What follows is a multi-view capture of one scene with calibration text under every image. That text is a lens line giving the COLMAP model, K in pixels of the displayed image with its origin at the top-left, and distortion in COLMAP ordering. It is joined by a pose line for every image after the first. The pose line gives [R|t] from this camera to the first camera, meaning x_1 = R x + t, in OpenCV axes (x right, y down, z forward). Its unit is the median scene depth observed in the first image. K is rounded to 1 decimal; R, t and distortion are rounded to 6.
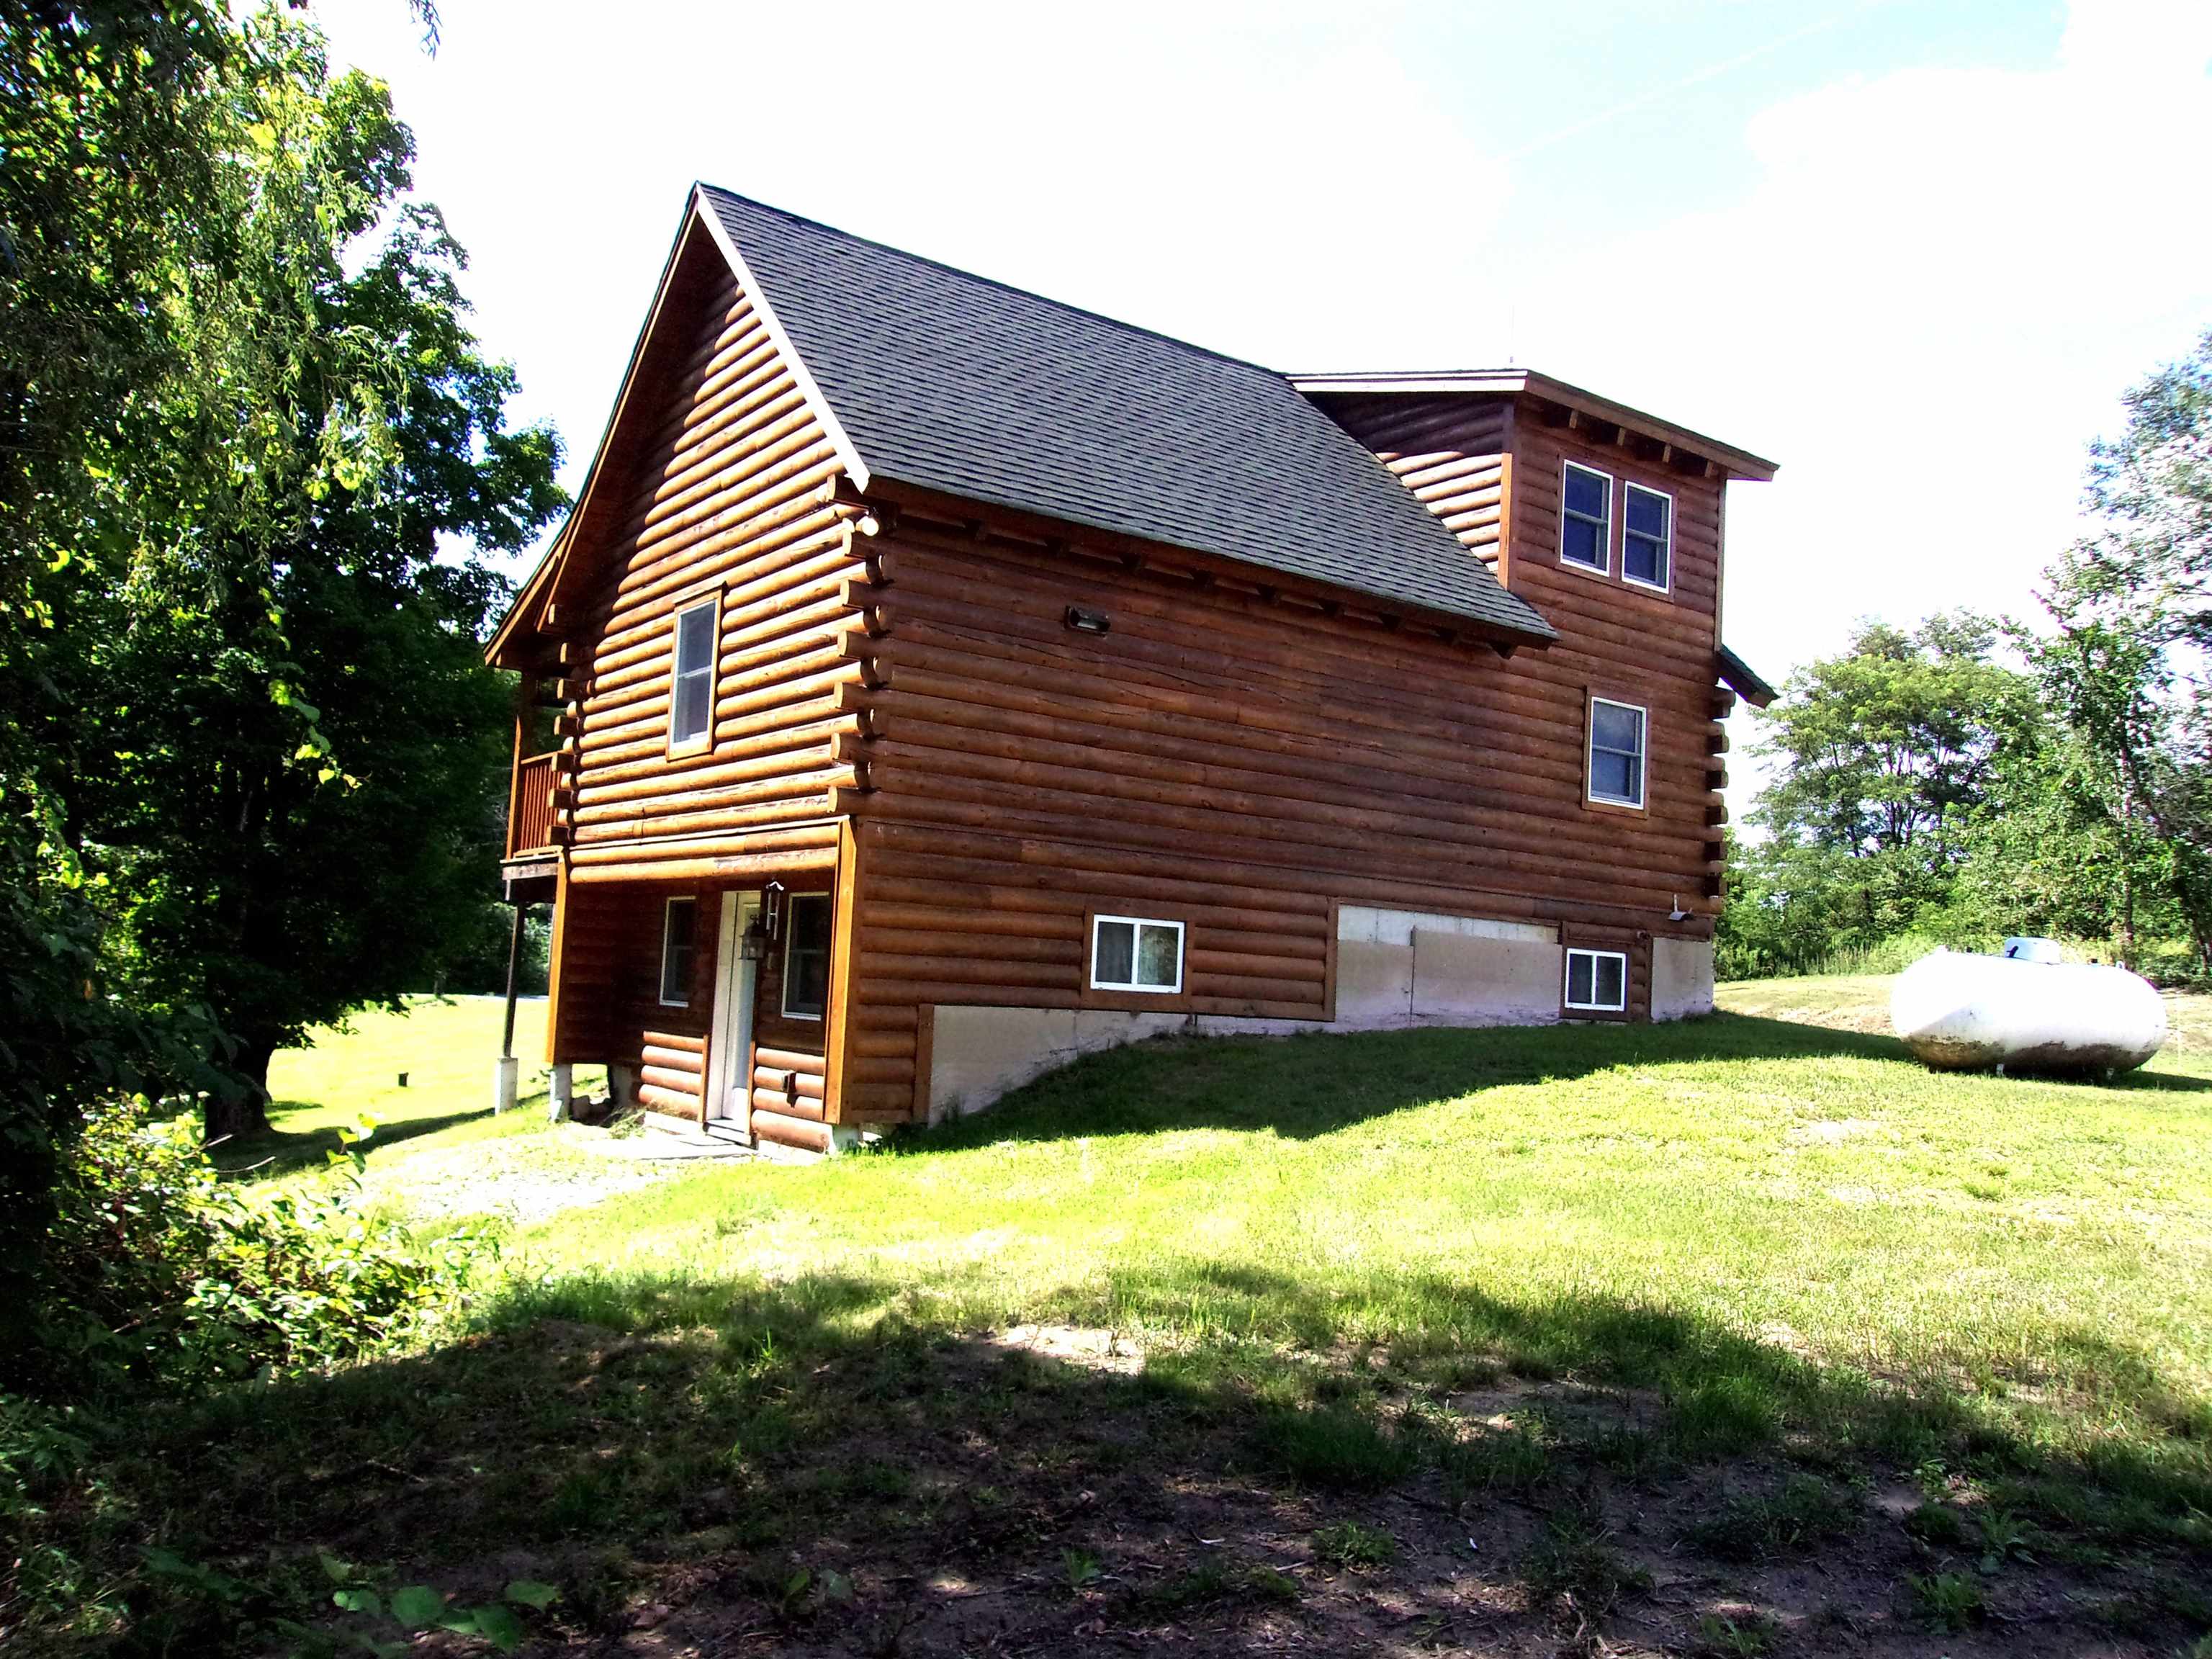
lens RADIAL K [[1753.5, 0, 1108.2], [0, 1753.5, 829.3], [0, 0, 1]] dist [0.030747, -0.005931]
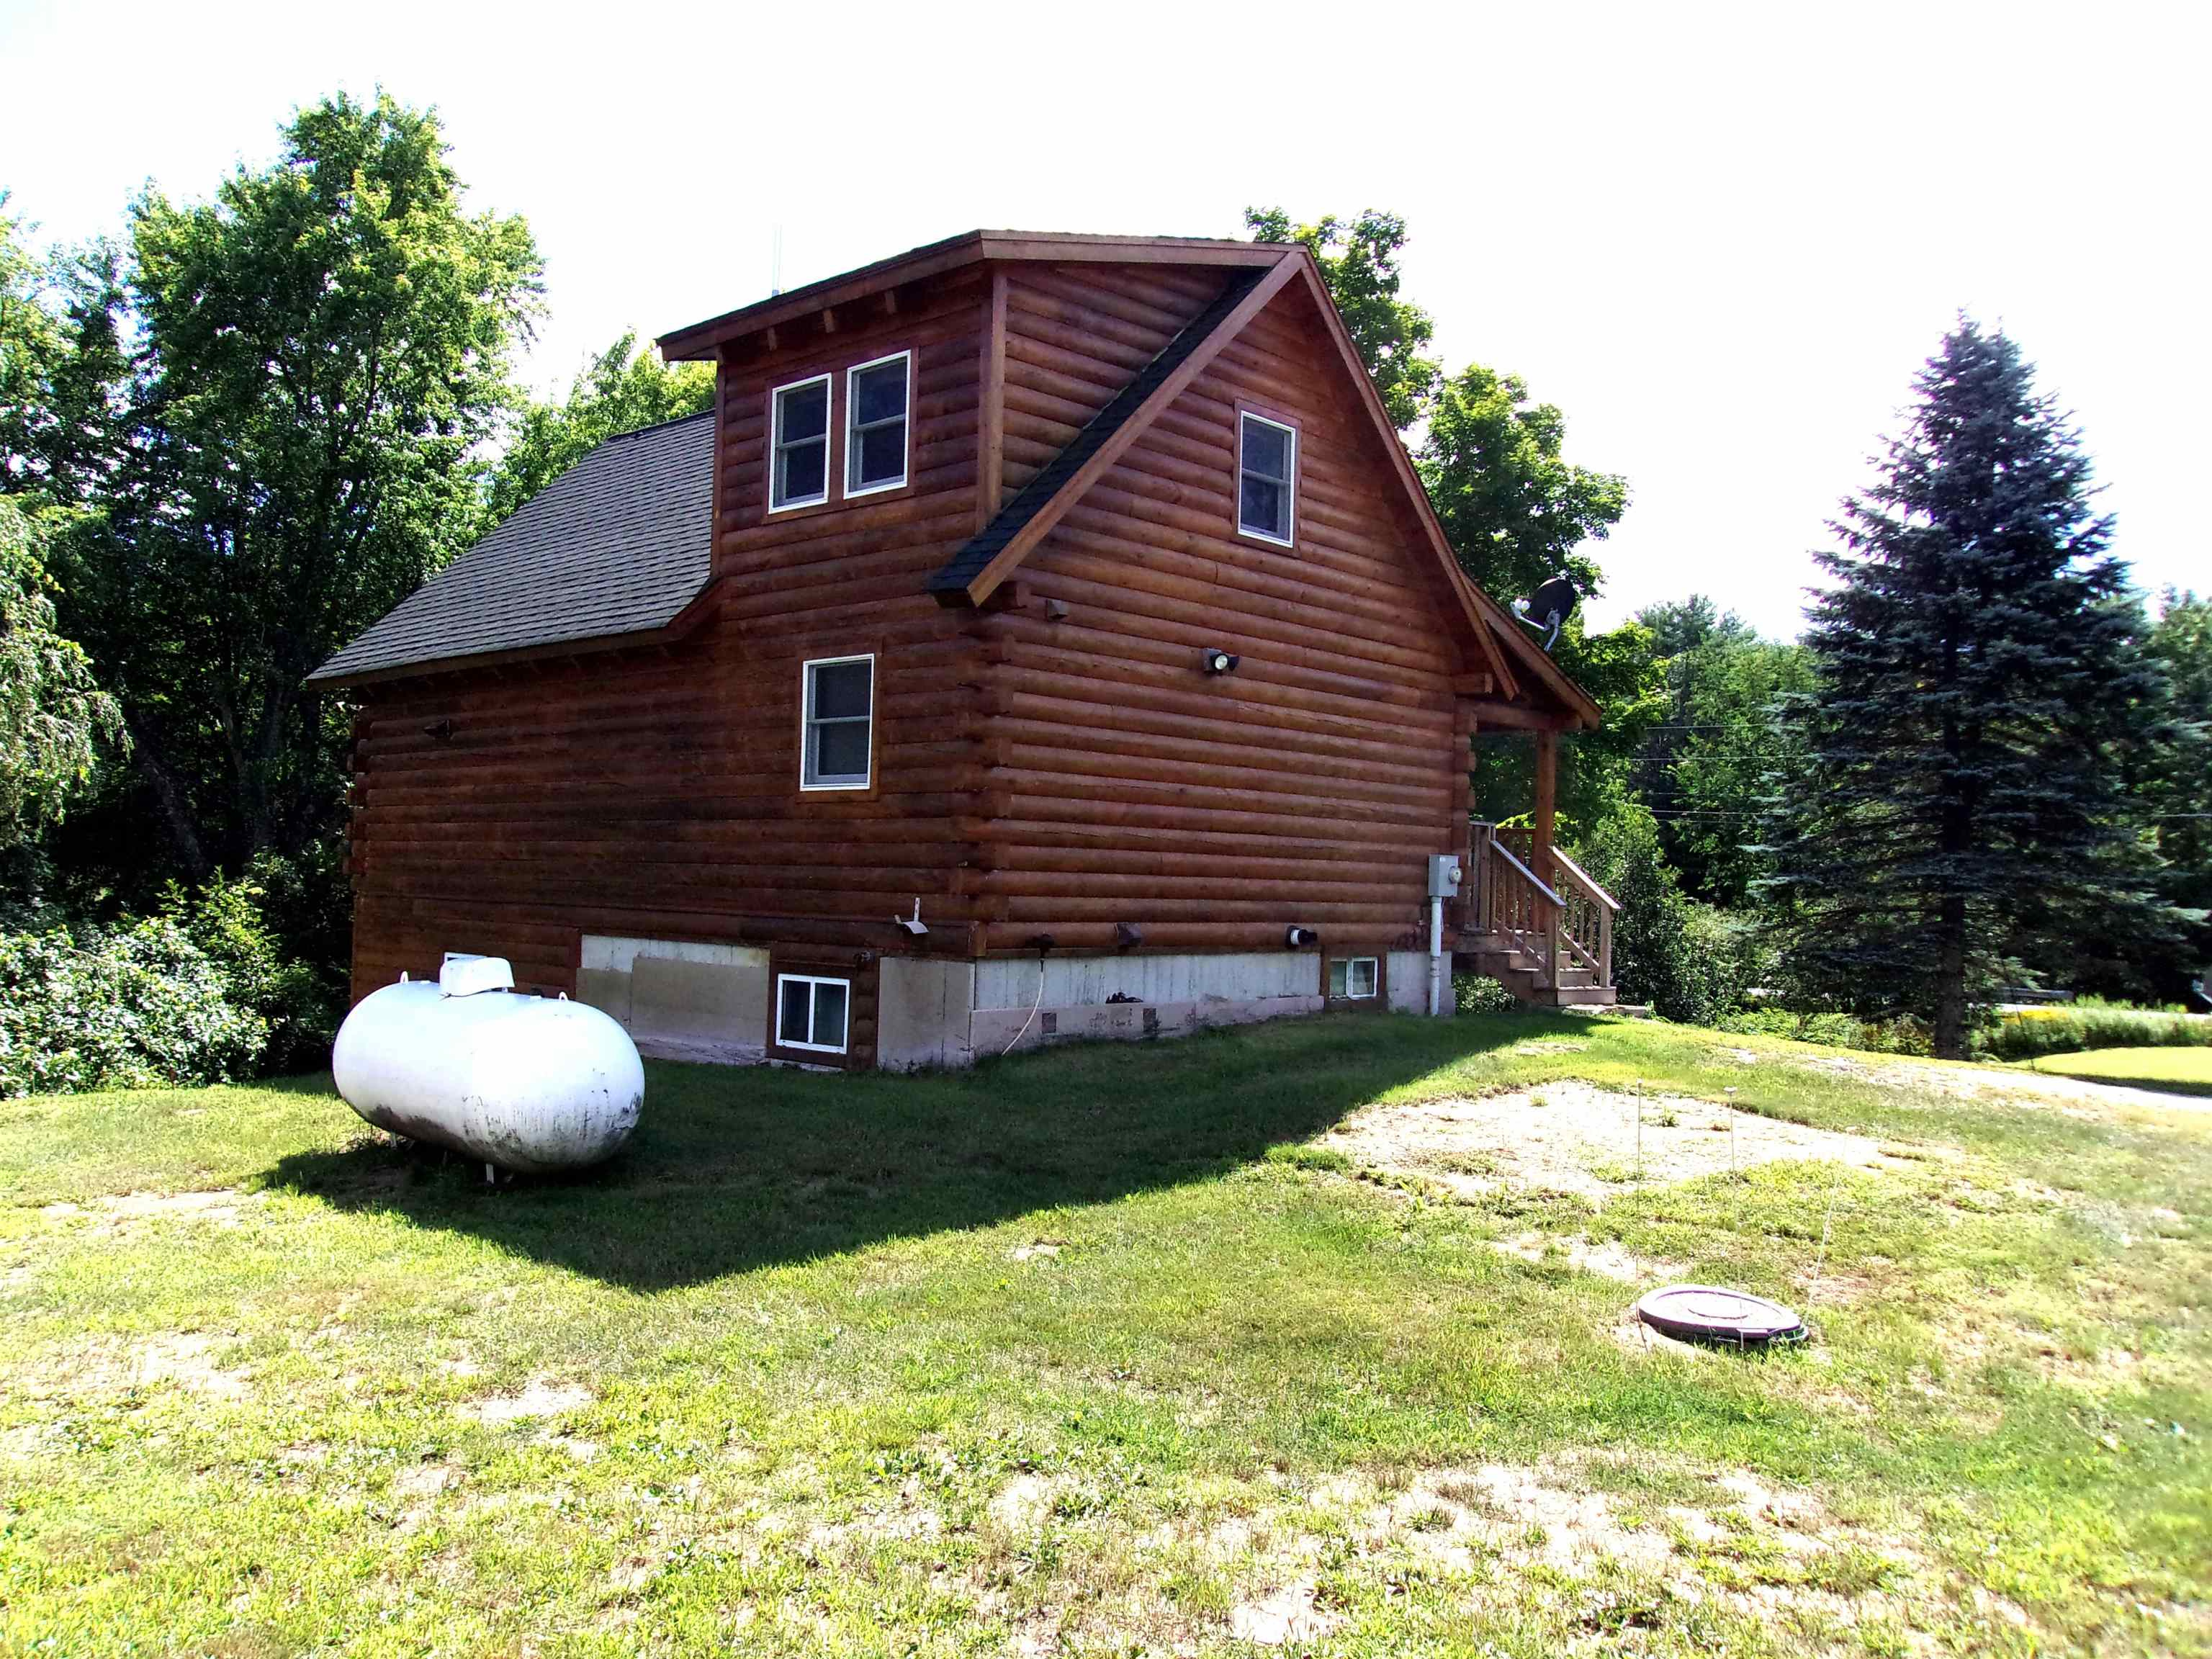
lens RADIAL K [[1753.5, 0, 1107.4], [0, 1753.5, 831.3], [0, 0, 1]] dist [0.030747, -0.005931]
pose [[0.208559, -0.087866, -0.974055, 1.085083], [0.069543, 0.994767, -0.074844, 0.072588], [0.975534, -0.052129, 0.213578, 0.962449]]
